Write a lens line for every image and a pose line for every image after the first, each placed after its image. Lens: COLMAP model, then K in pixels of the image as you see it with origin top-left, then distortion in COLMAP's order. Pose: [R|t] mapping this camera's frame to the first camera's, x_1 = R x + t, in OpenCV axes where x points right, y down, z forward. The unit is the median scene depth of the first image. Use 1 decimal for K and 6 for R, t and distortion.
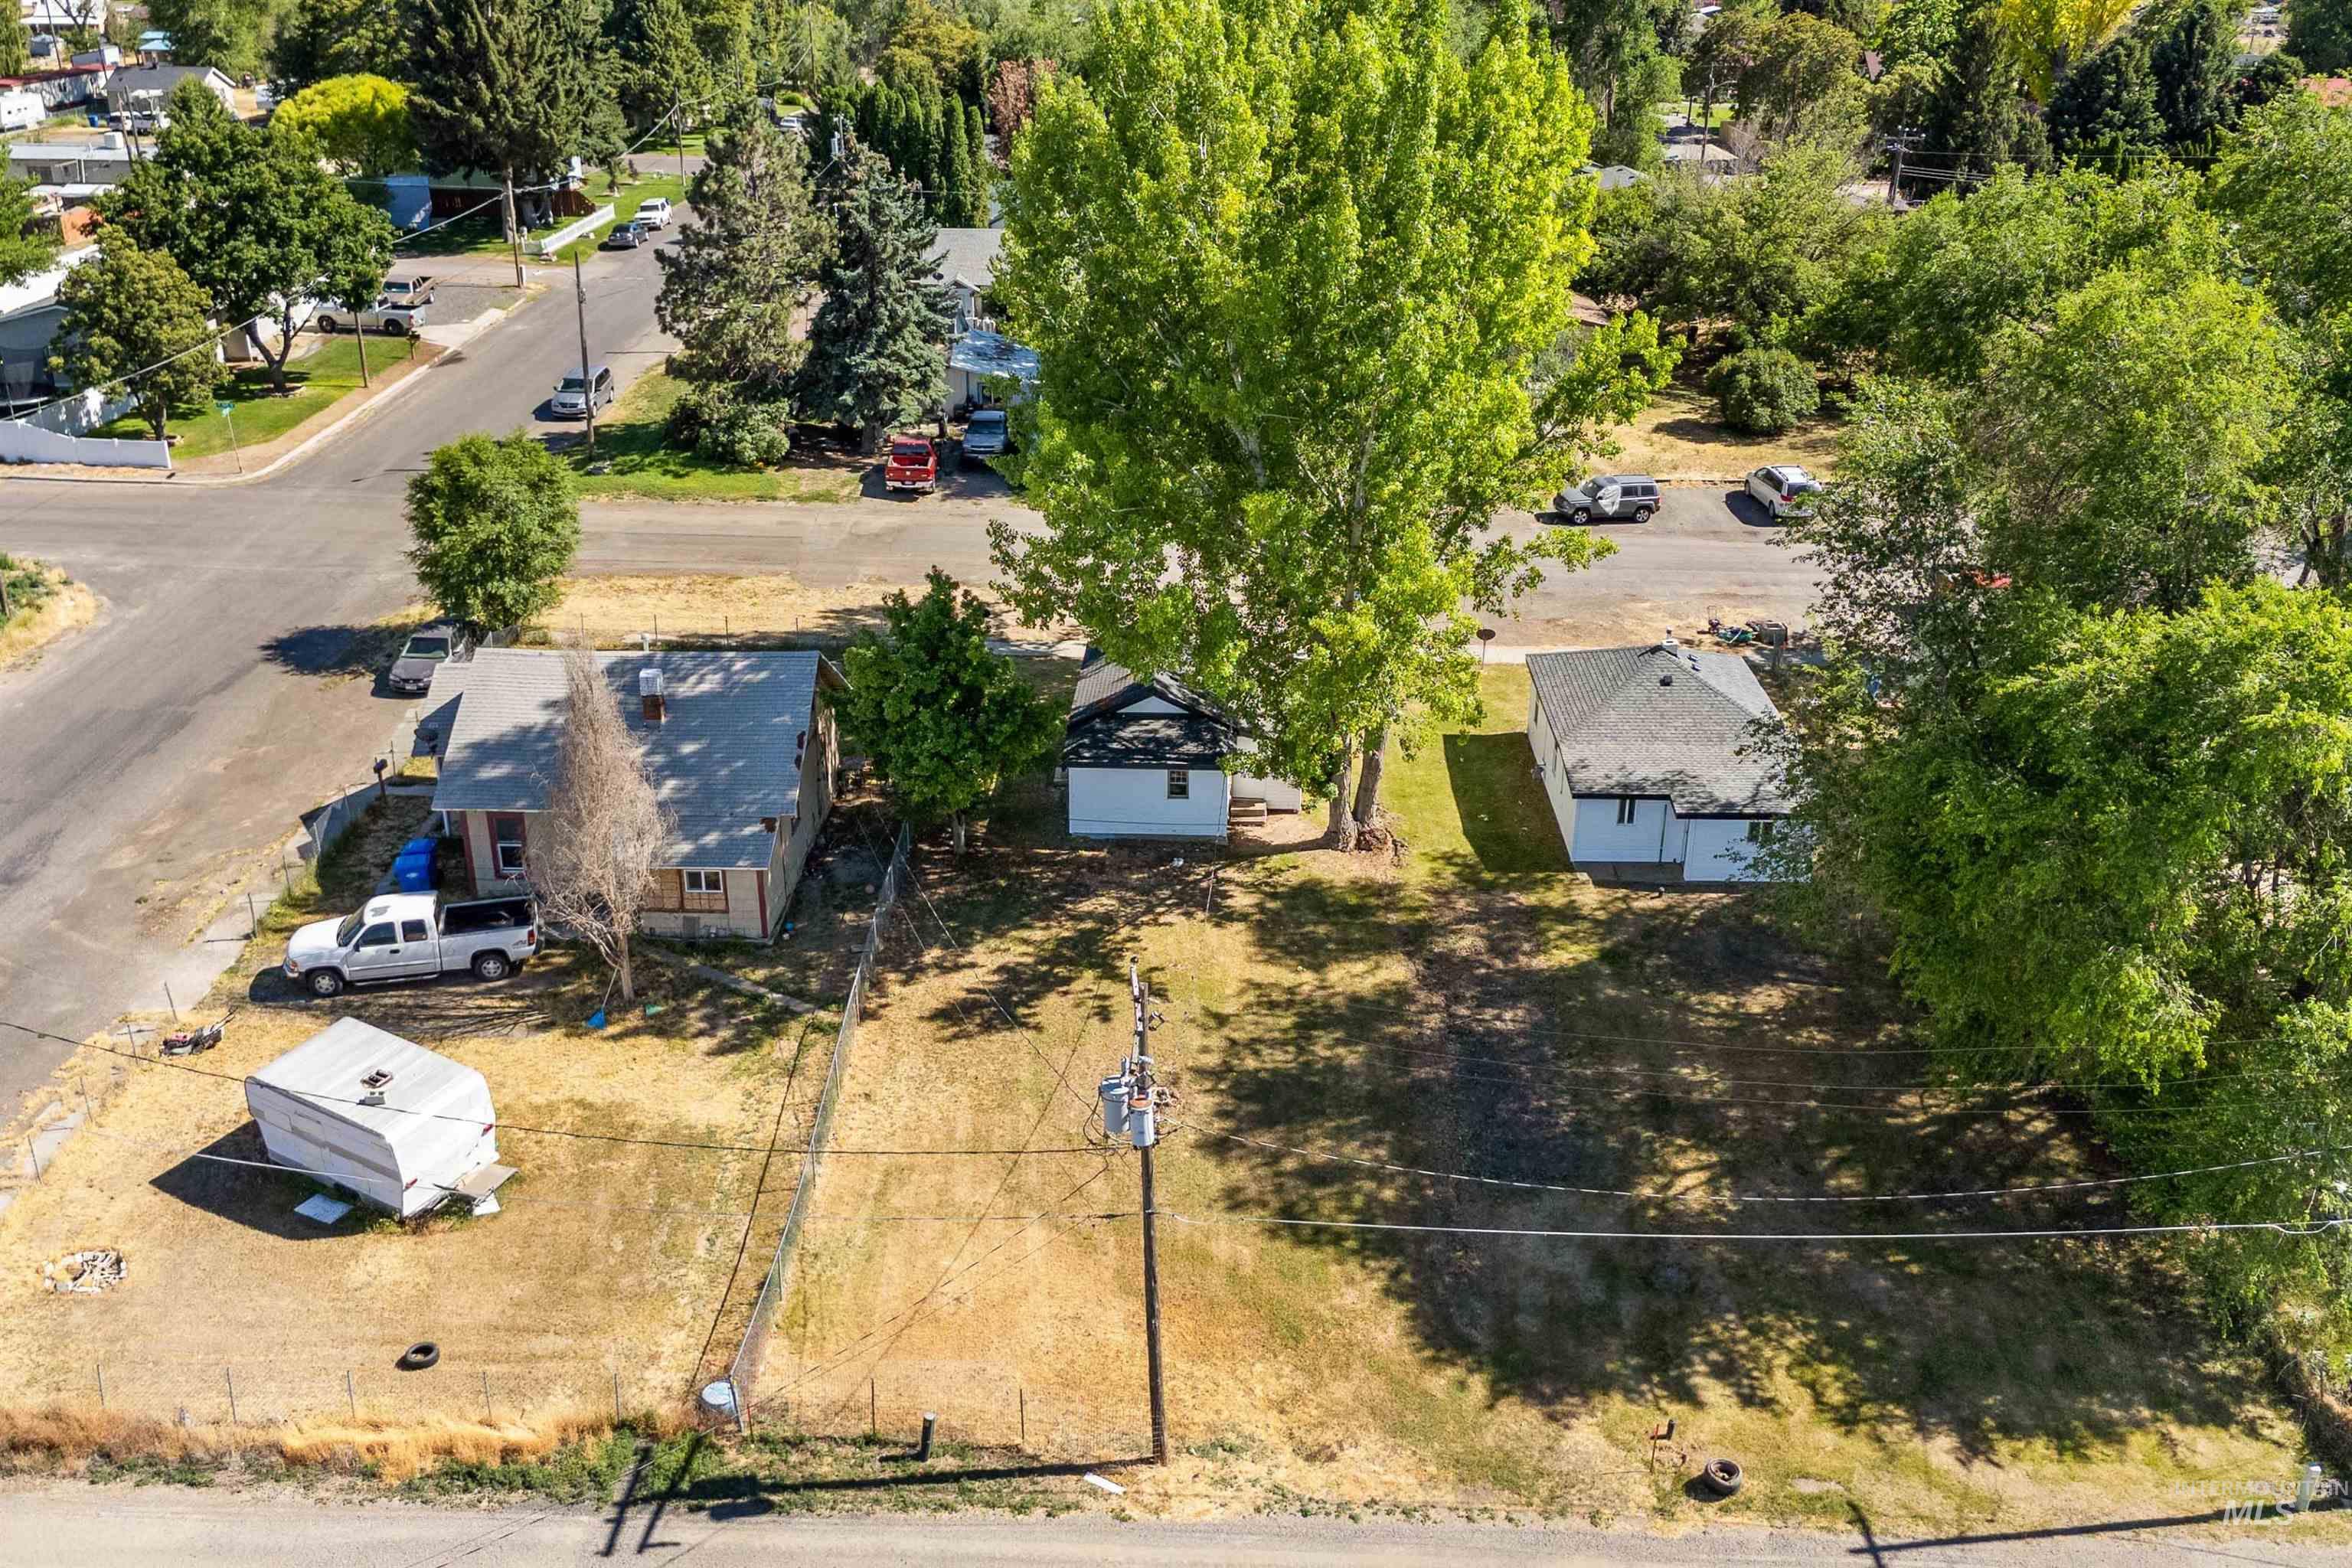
lens RADIAL K [[2102.3, 0, 1175.7], [0, 2102.3, 777.8], [0, 0, 1]] dist [0.082005, -0.071096]
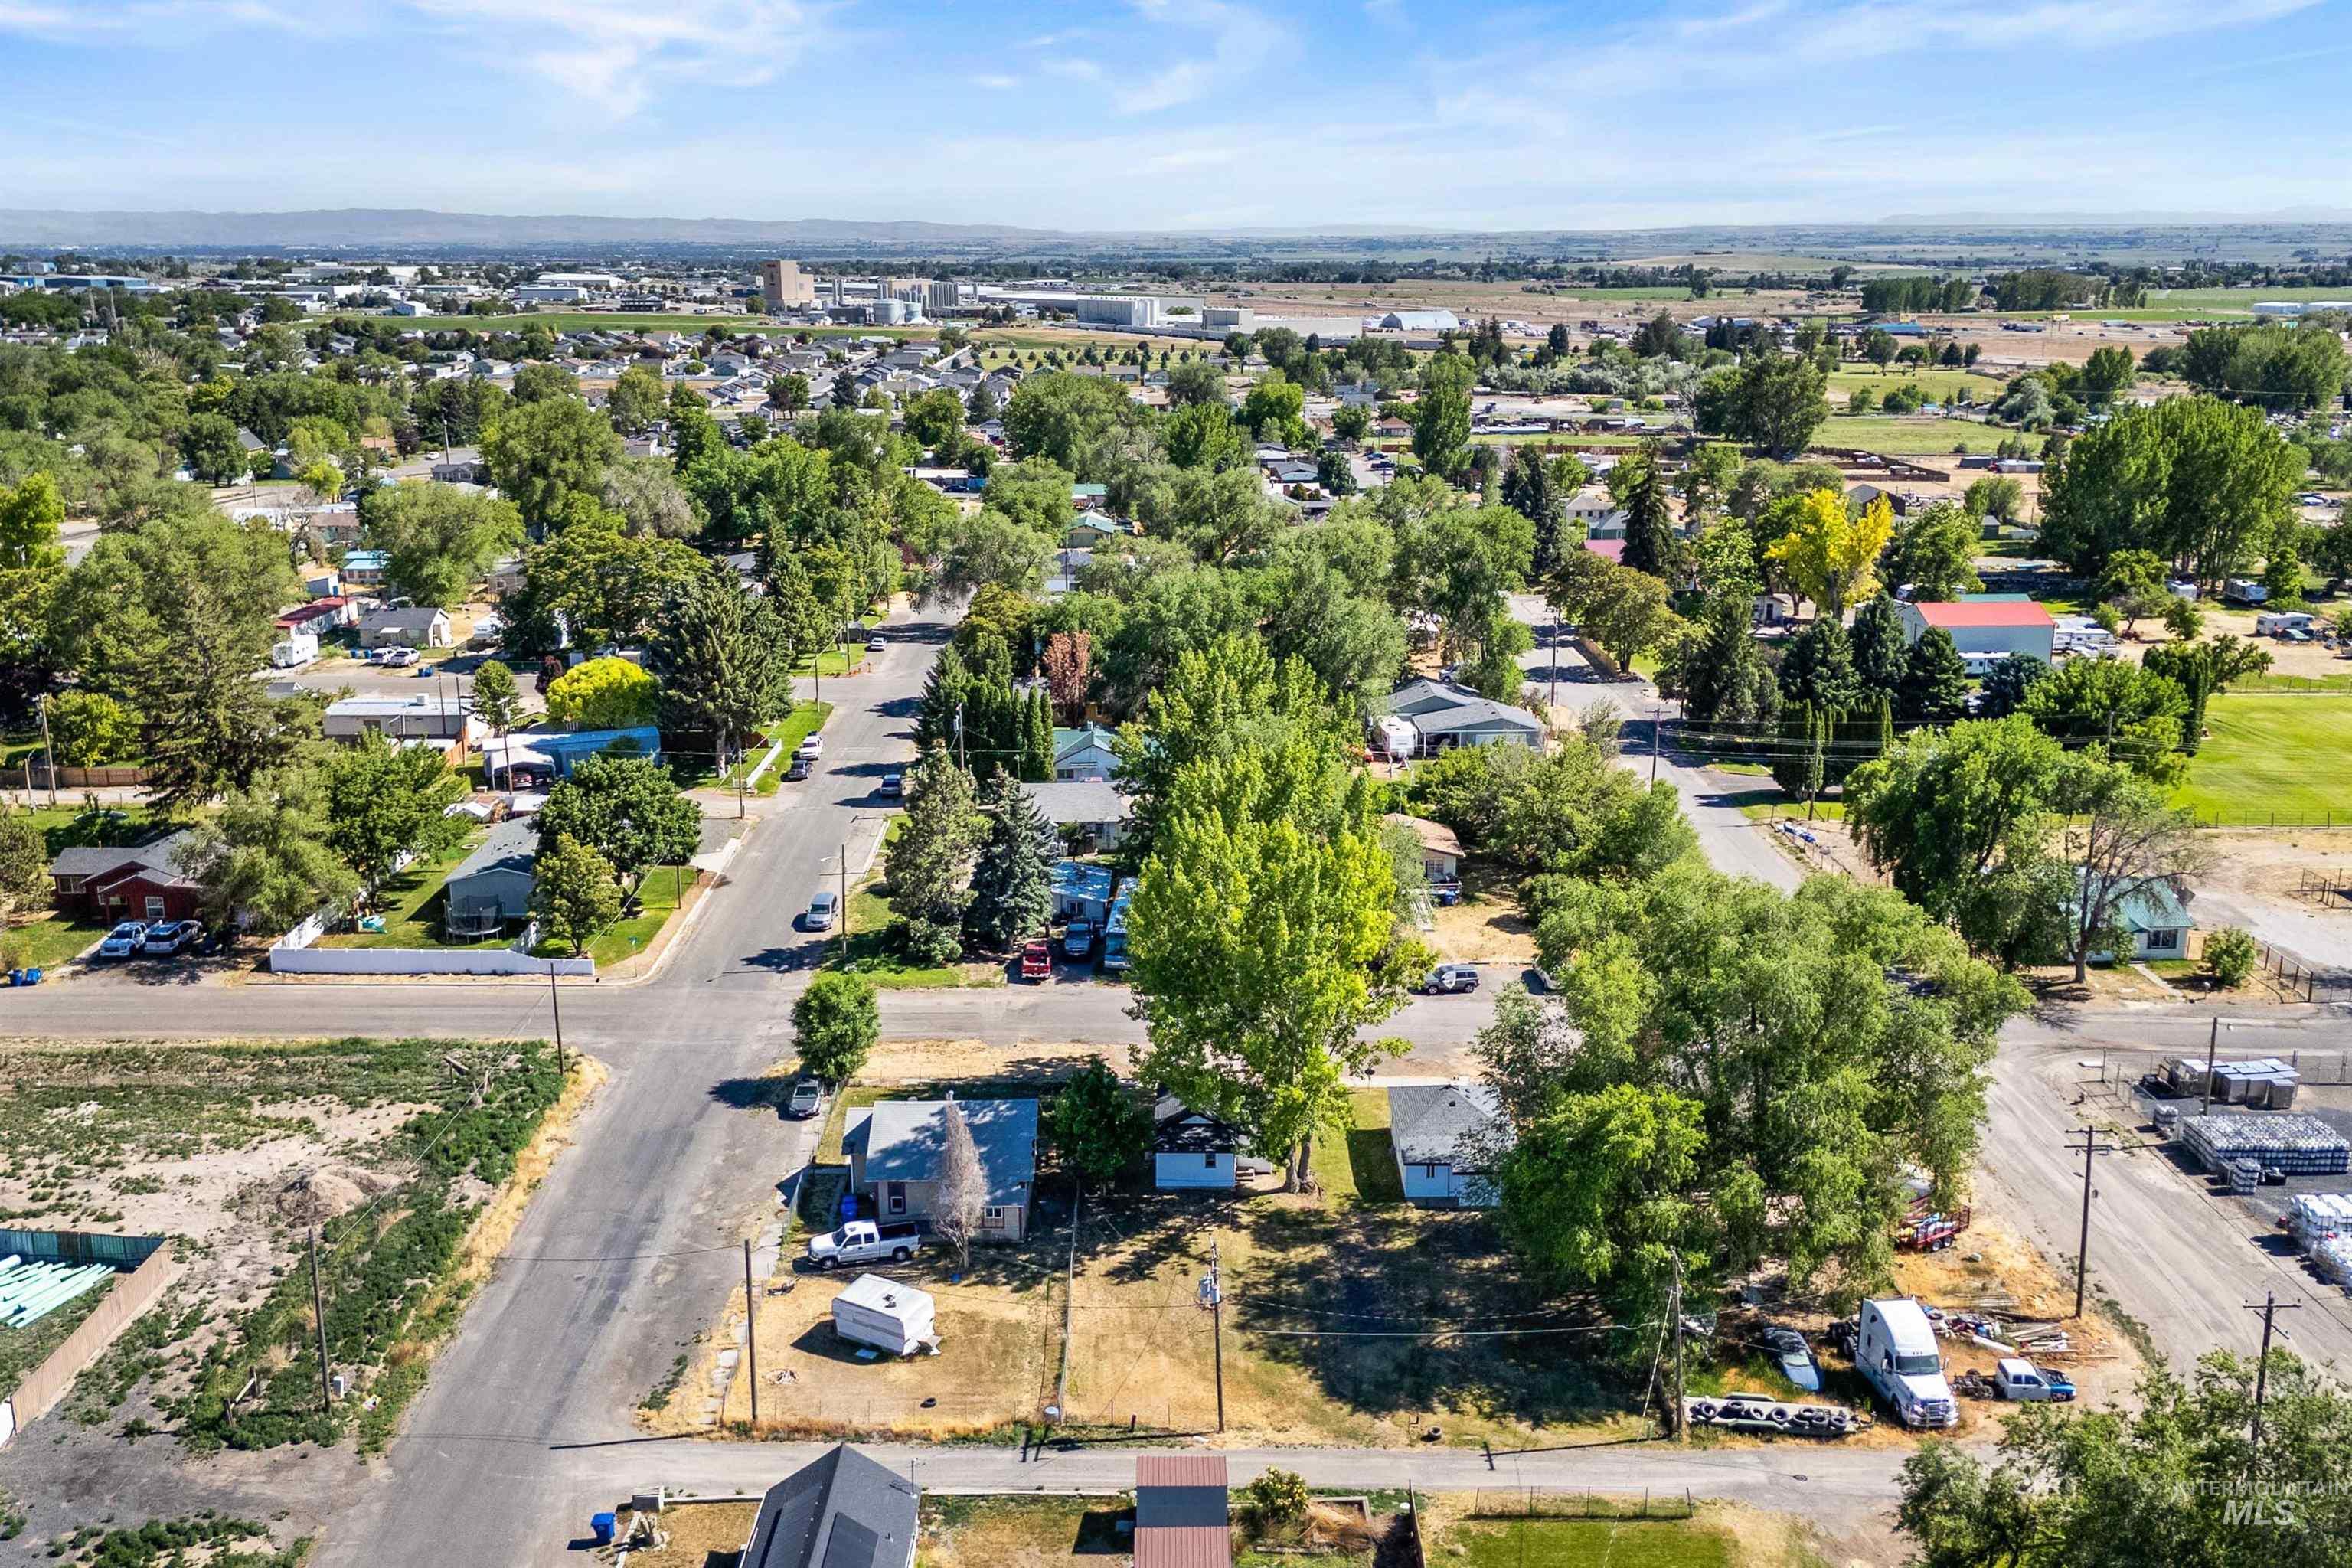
lens RADIAL K [[2102.3, 0, 1157.8], [0, 2102.3, 763.6], [0, 0, 1]] dist [0.082005, -0.071096]
pose [[0.999833, -0.017808, 0.004019, -0.055229], [0.018231, 0.985511, -0.168631, -0.034543], [-0.000958, 0.168676, 0.985671, -1.132653]]
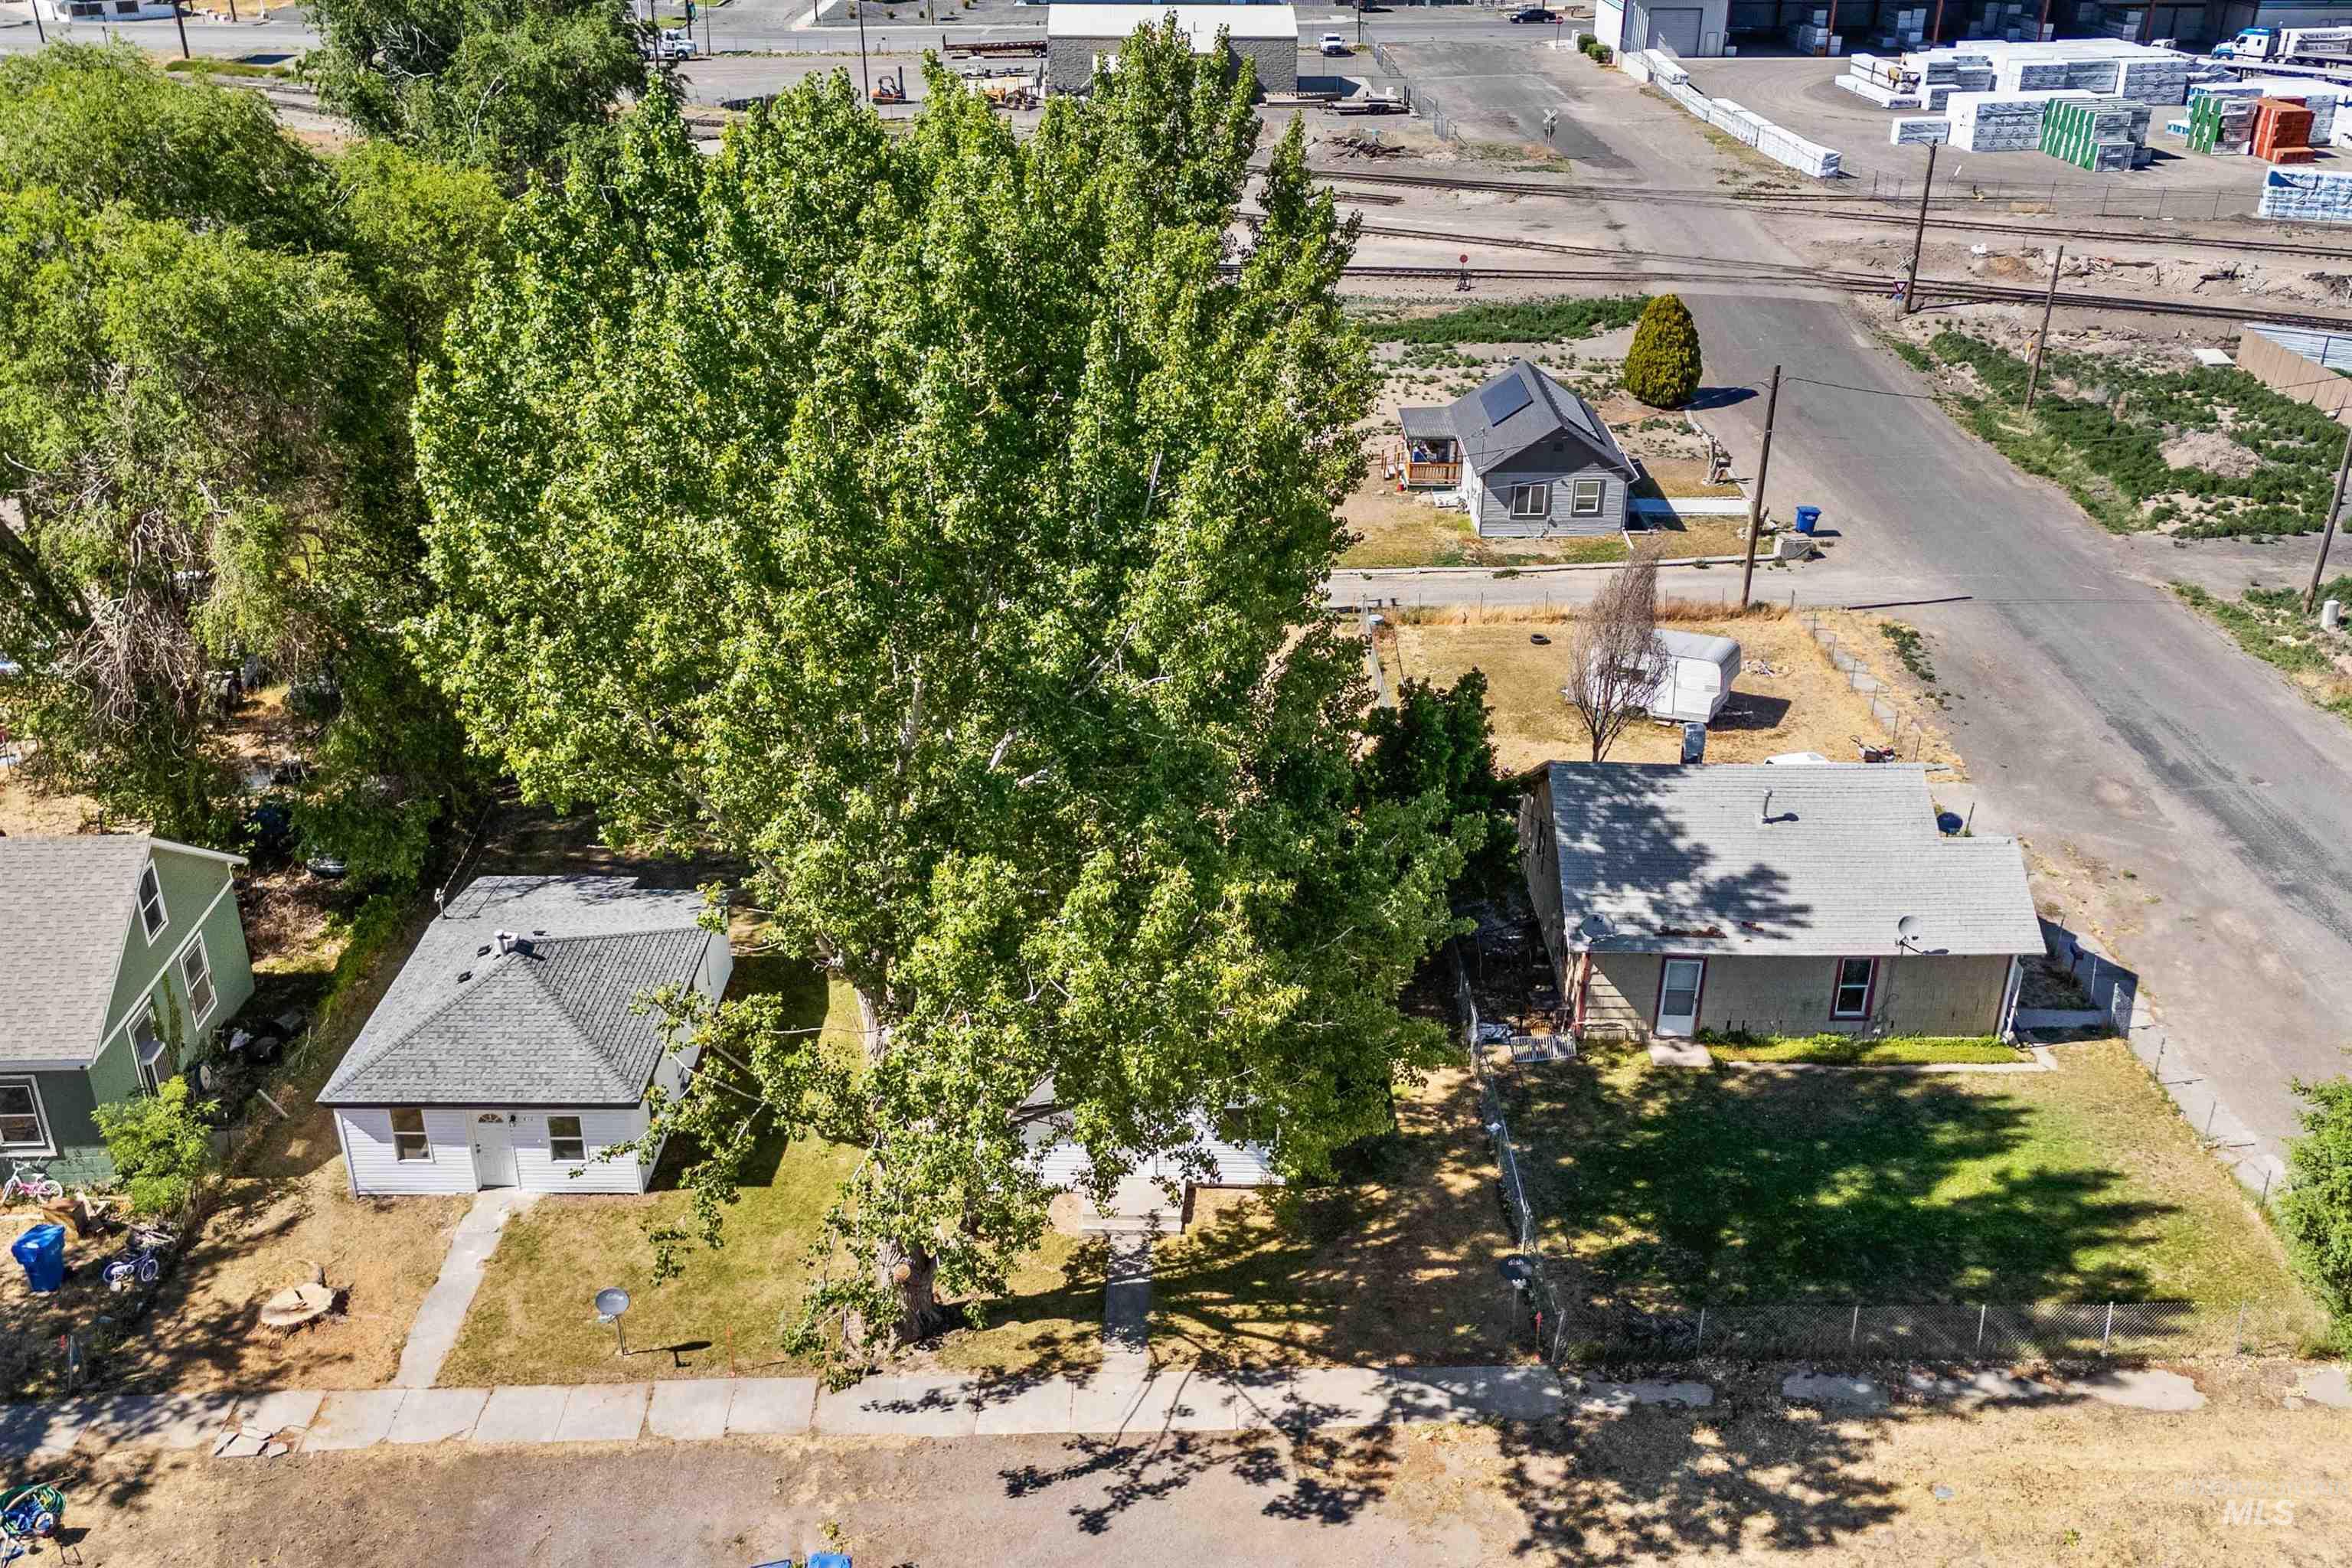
lens RADIAL K [[2102.3, 0, 1194.0], [0, 2102.3, 743.8], [0, 0, 1]] dist [0.082005, -0.071096]
pose [[-0.999232, -0.009949, -0.037899, 0.018459], [-0.035235, 0.651230, 0.758062, -0.766210], [0.017139, 0.758815, -0.651081, 1.613722]]
